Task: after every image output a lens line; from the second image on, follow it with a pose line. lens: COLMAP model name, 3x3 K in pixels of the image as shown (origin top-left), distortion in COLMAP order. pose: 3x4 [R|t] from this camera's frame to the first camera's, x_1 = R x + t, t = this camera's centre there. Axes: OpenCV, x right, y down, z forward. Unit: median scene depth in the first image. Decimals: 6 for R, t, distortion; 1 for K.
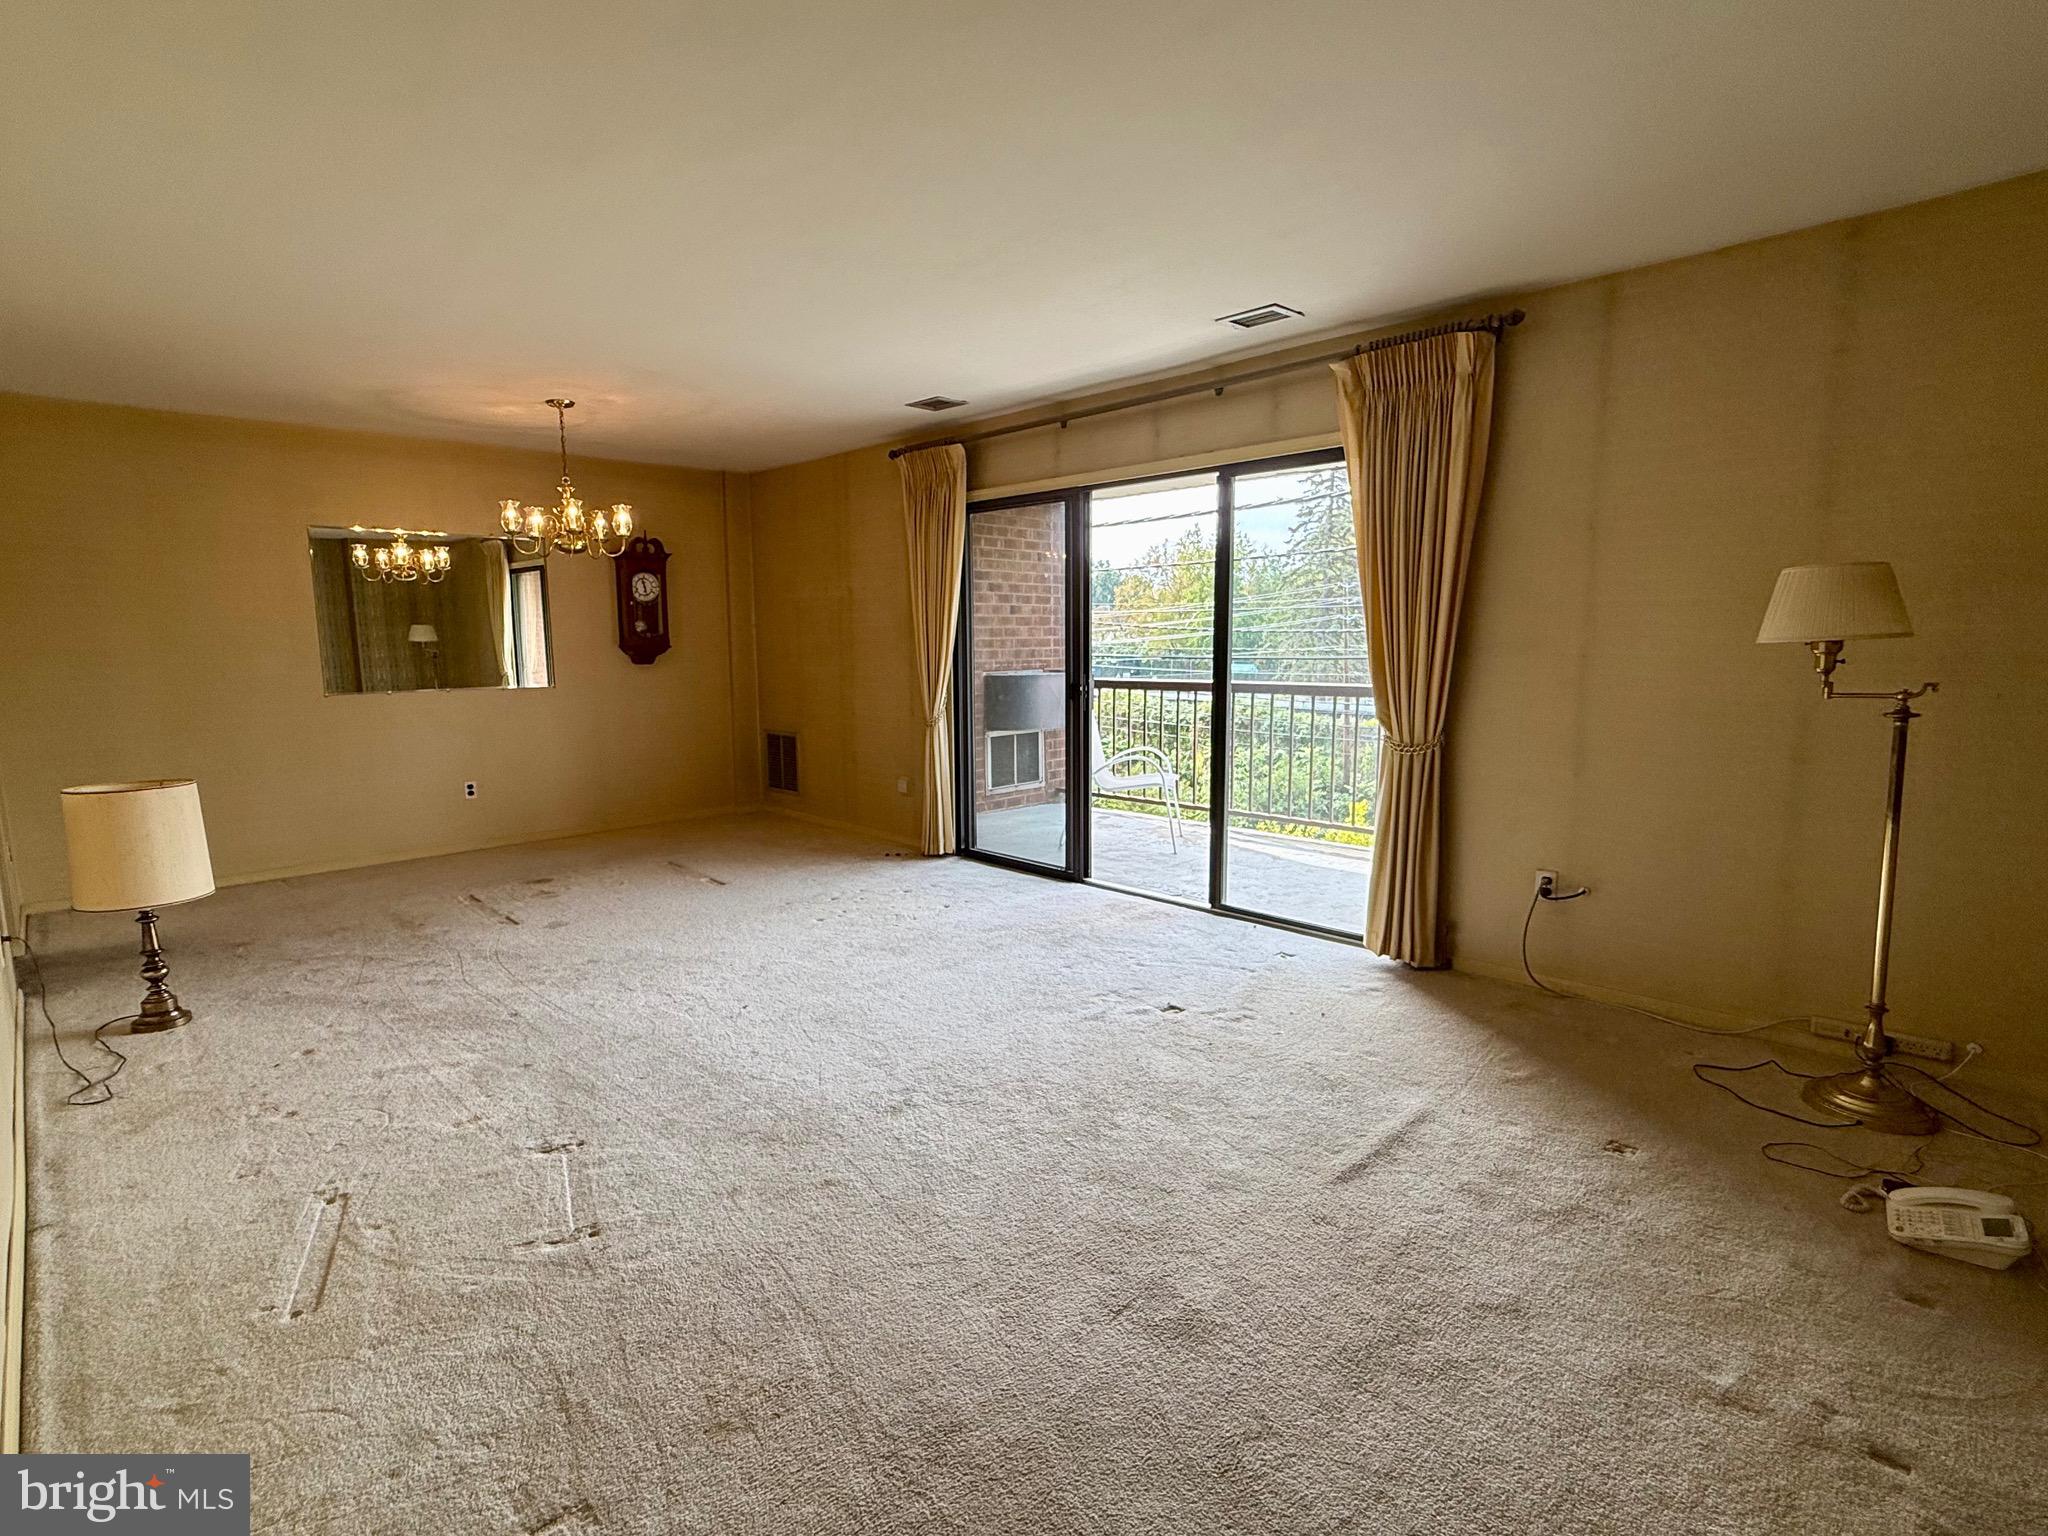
lens RADIAL K [[1004.3, 0, 1029.9], [0, 1004.3, 773.6], [0, 0, 1]] dist [0.006338, 0.000518]
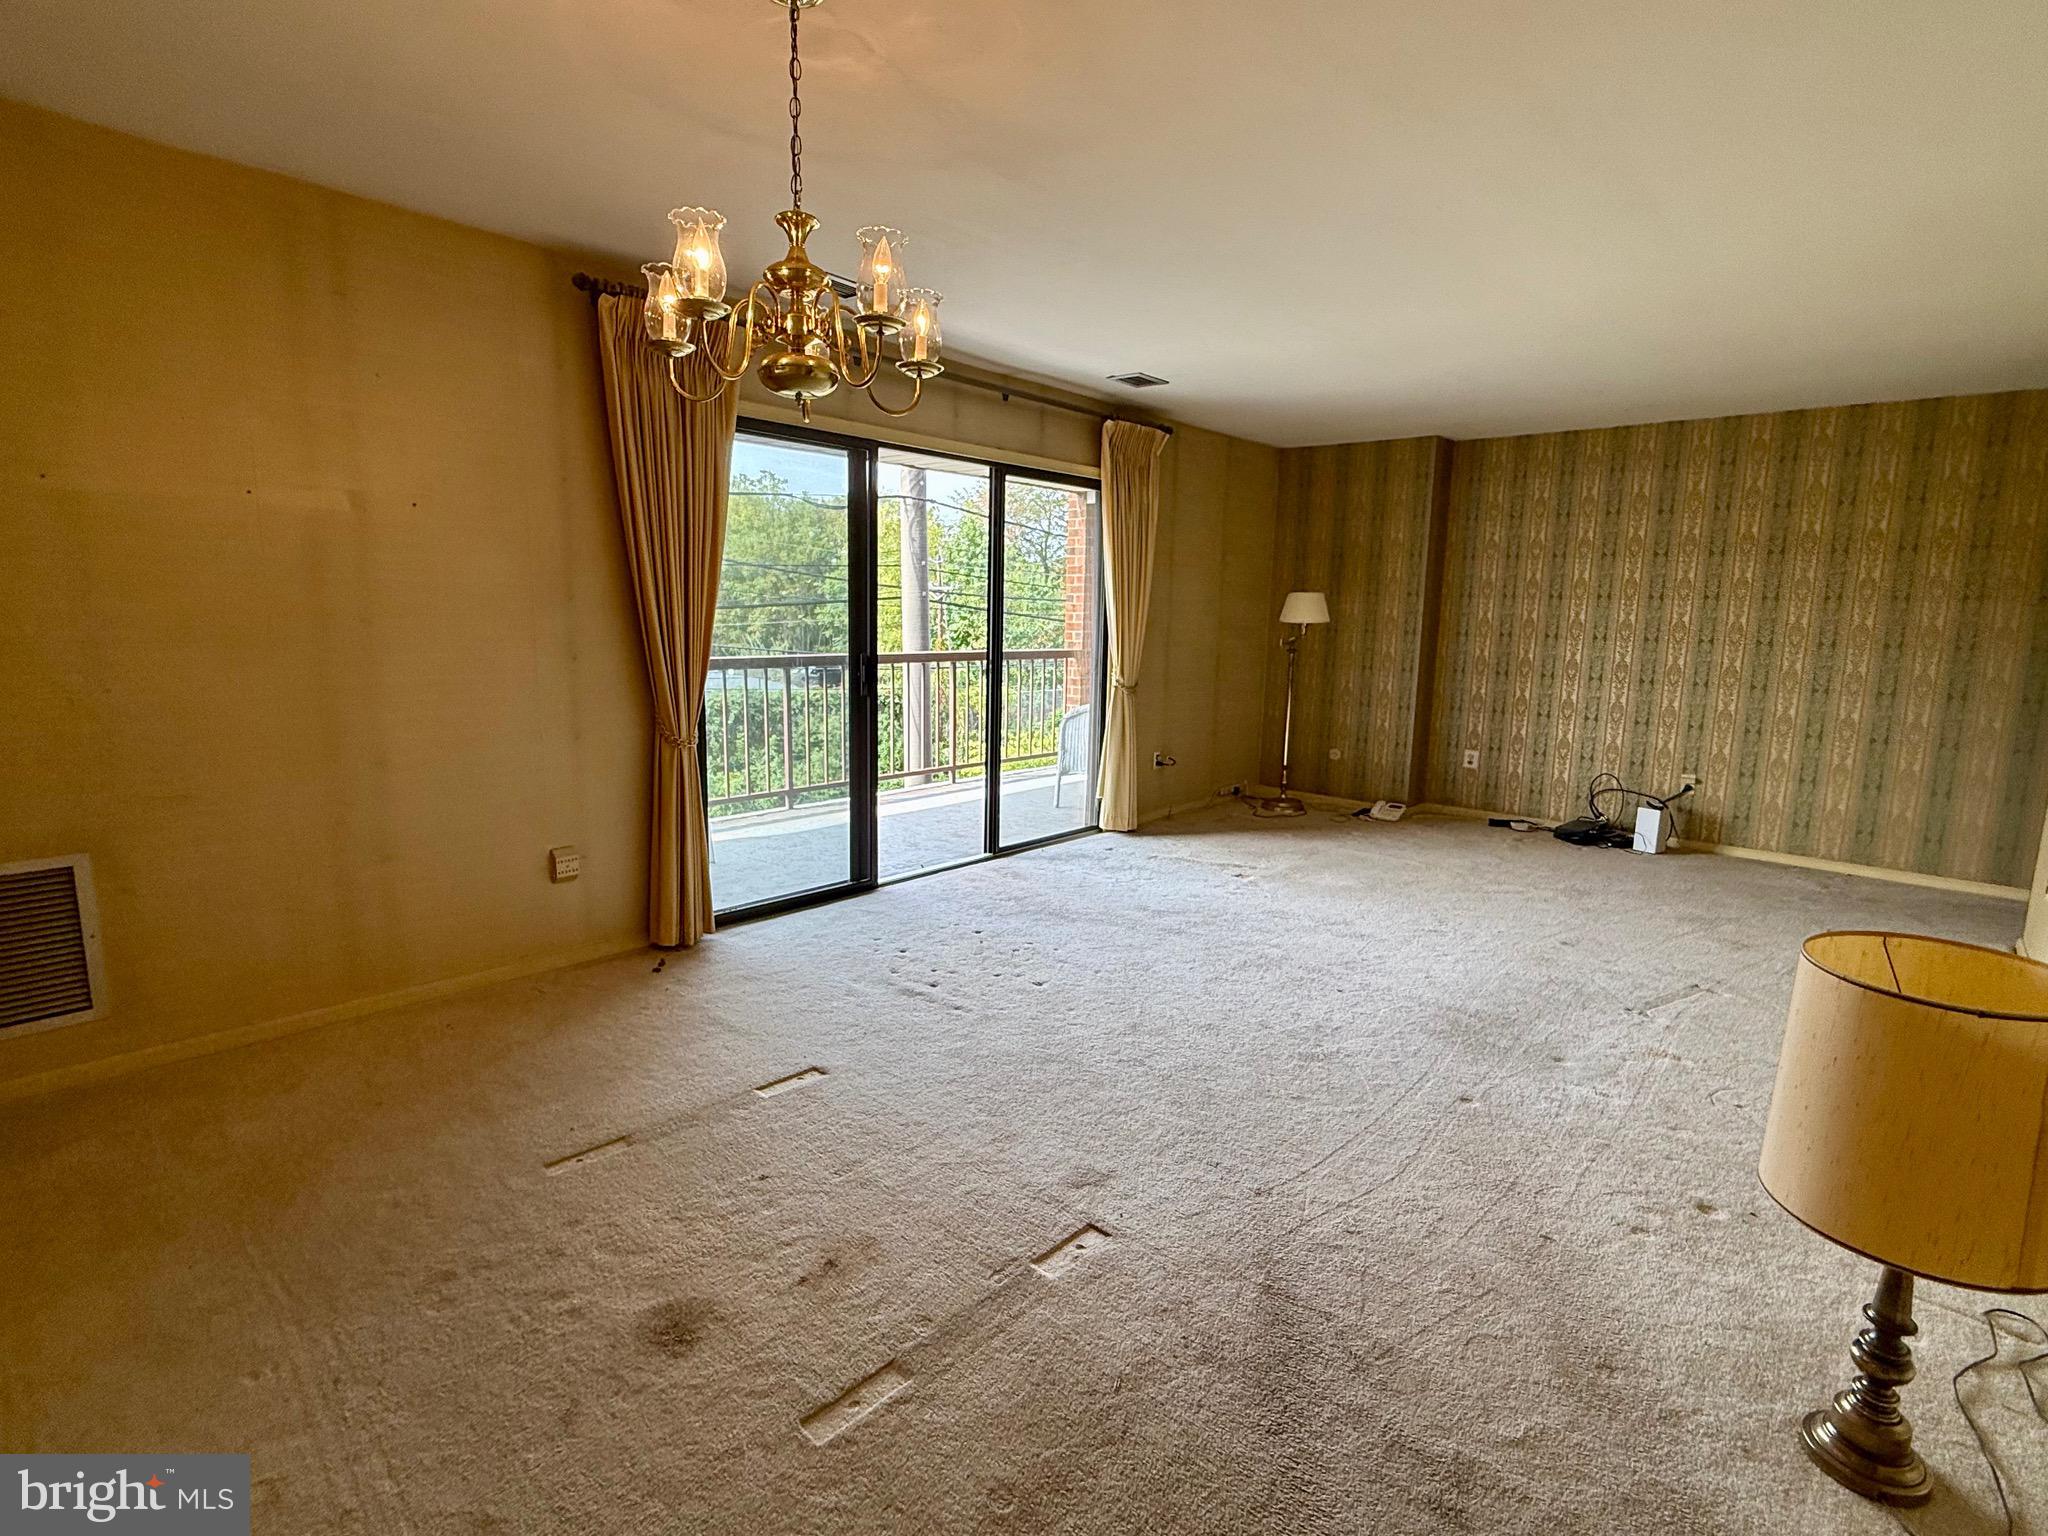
lens RADIAL K [[1004.3, 0, 1036.5], [0, 1004.3, 754.6], [0, 0, 1]] dist [0.006338, 0.000518]
pose [[-0.067032, -0.136341, 0.988392, -0.840942], [0.118701, 0.982495, 0.143578, -0.121051], [-0.990665, 0.126947, -0.049674, 0.908913]]
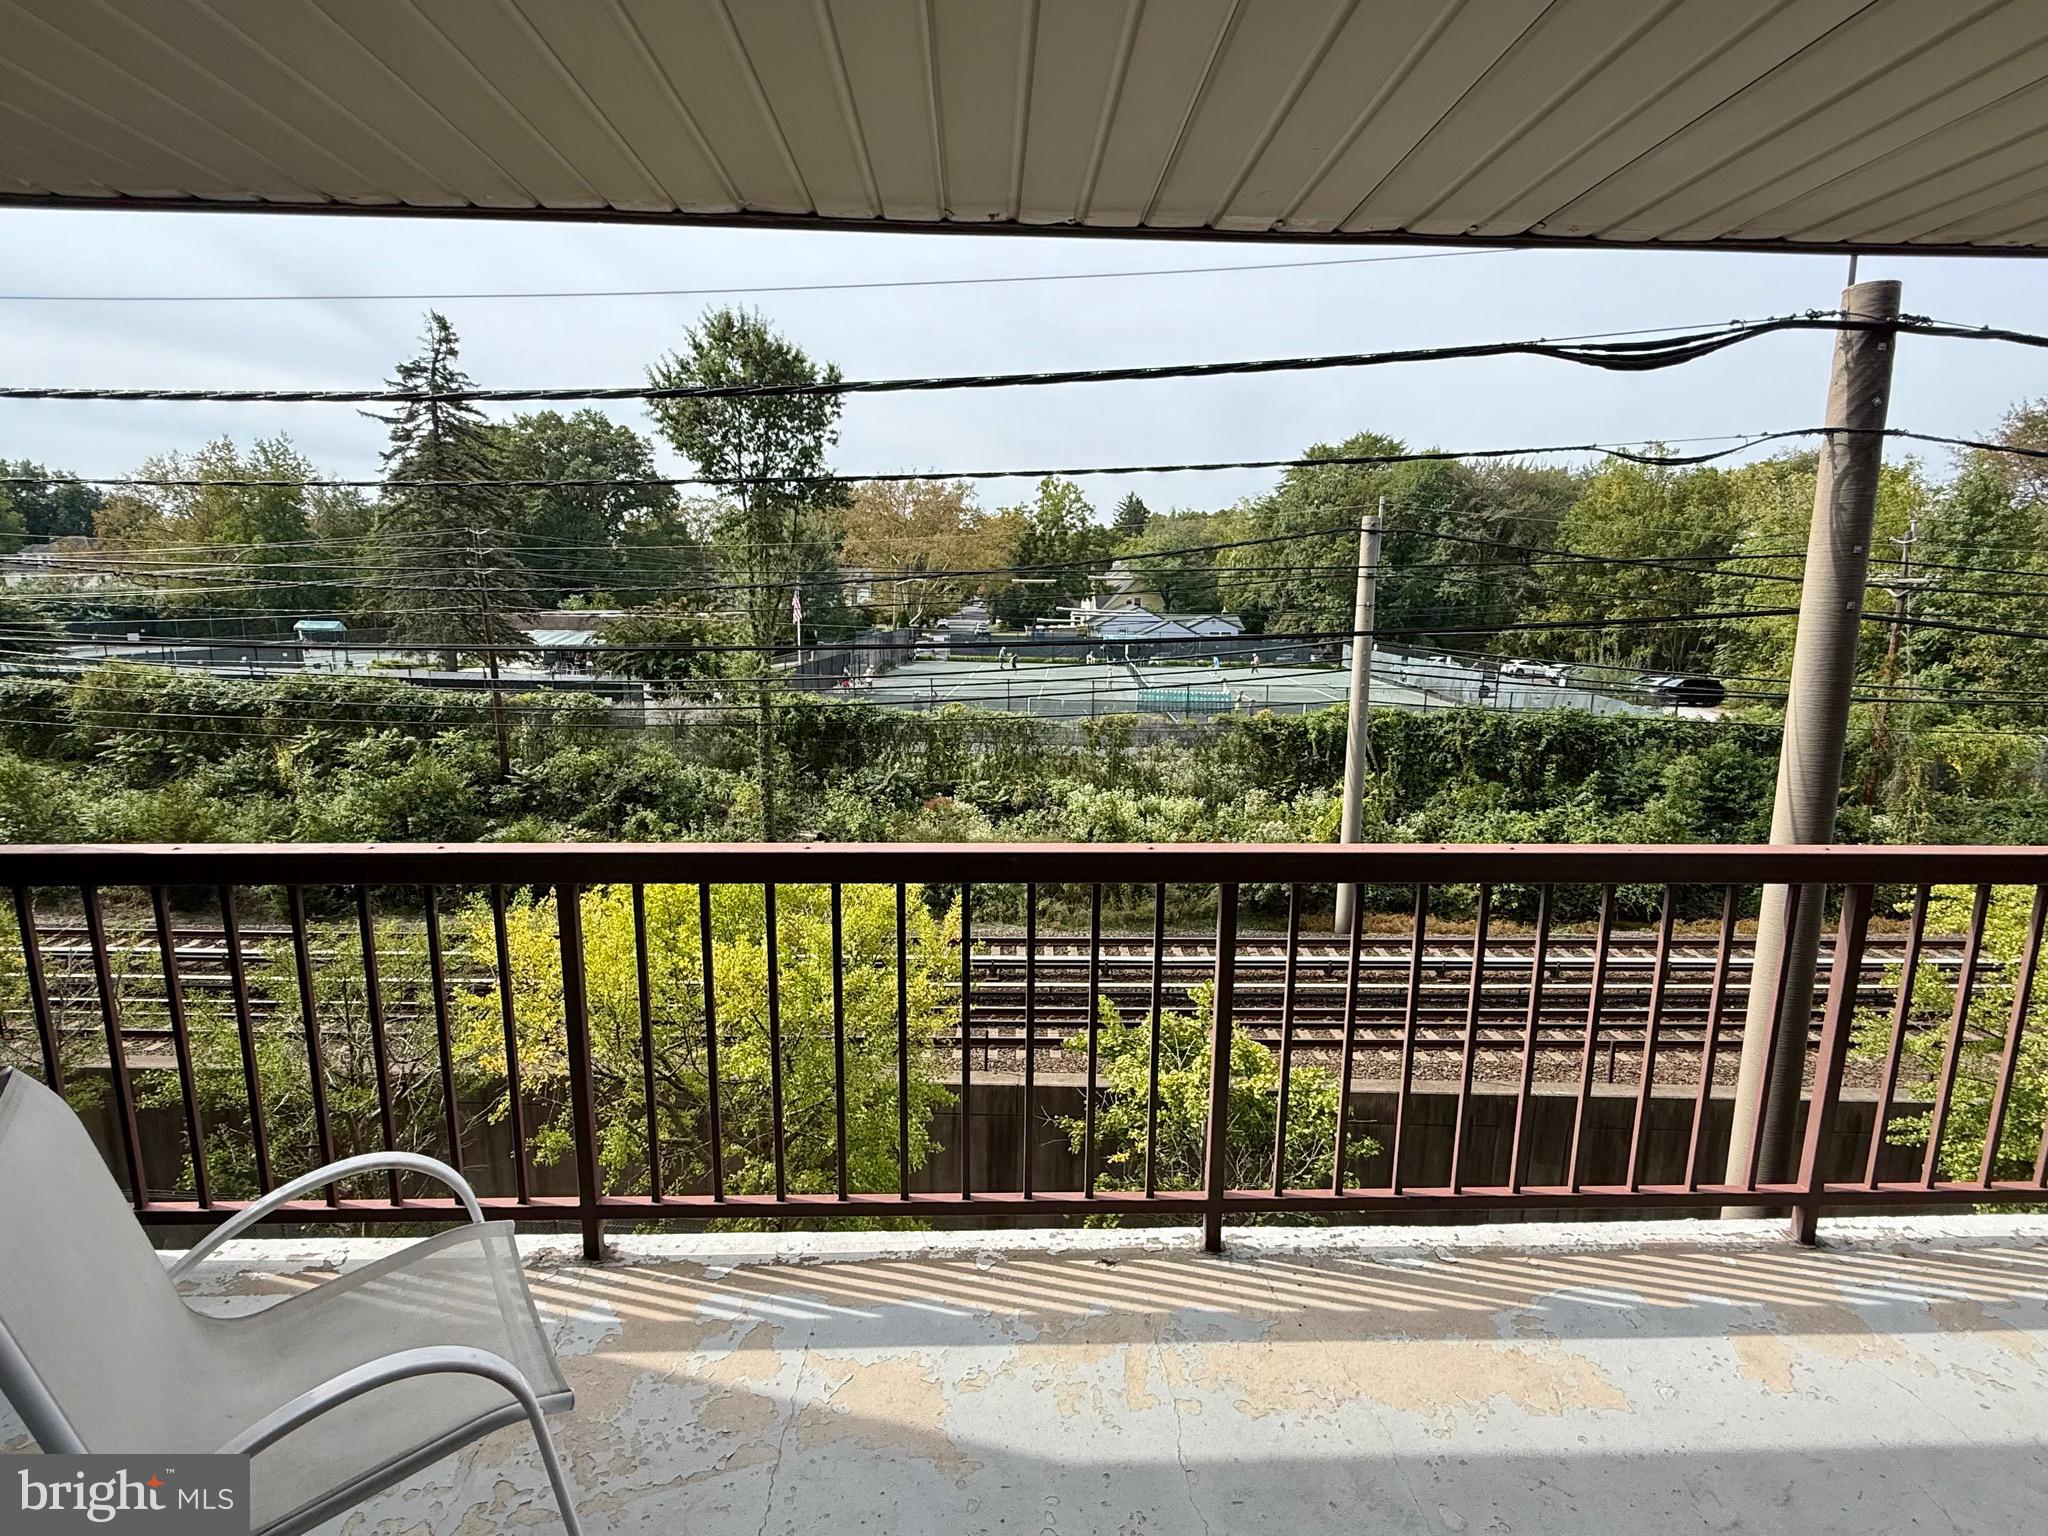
lens RADIAL K [[1004.3, 0, 1019.9], [0, 1004.3, 750.3], [0, 0, 1]] dist [0.006338, 0.000518]
pose [[0.675403, -0.098512, 0.730840, -0.027325], [0.080882, 0.994954, 0.059366, -0.166090], [-0.733000, 0.019016, 0.679963, 0.906986]]
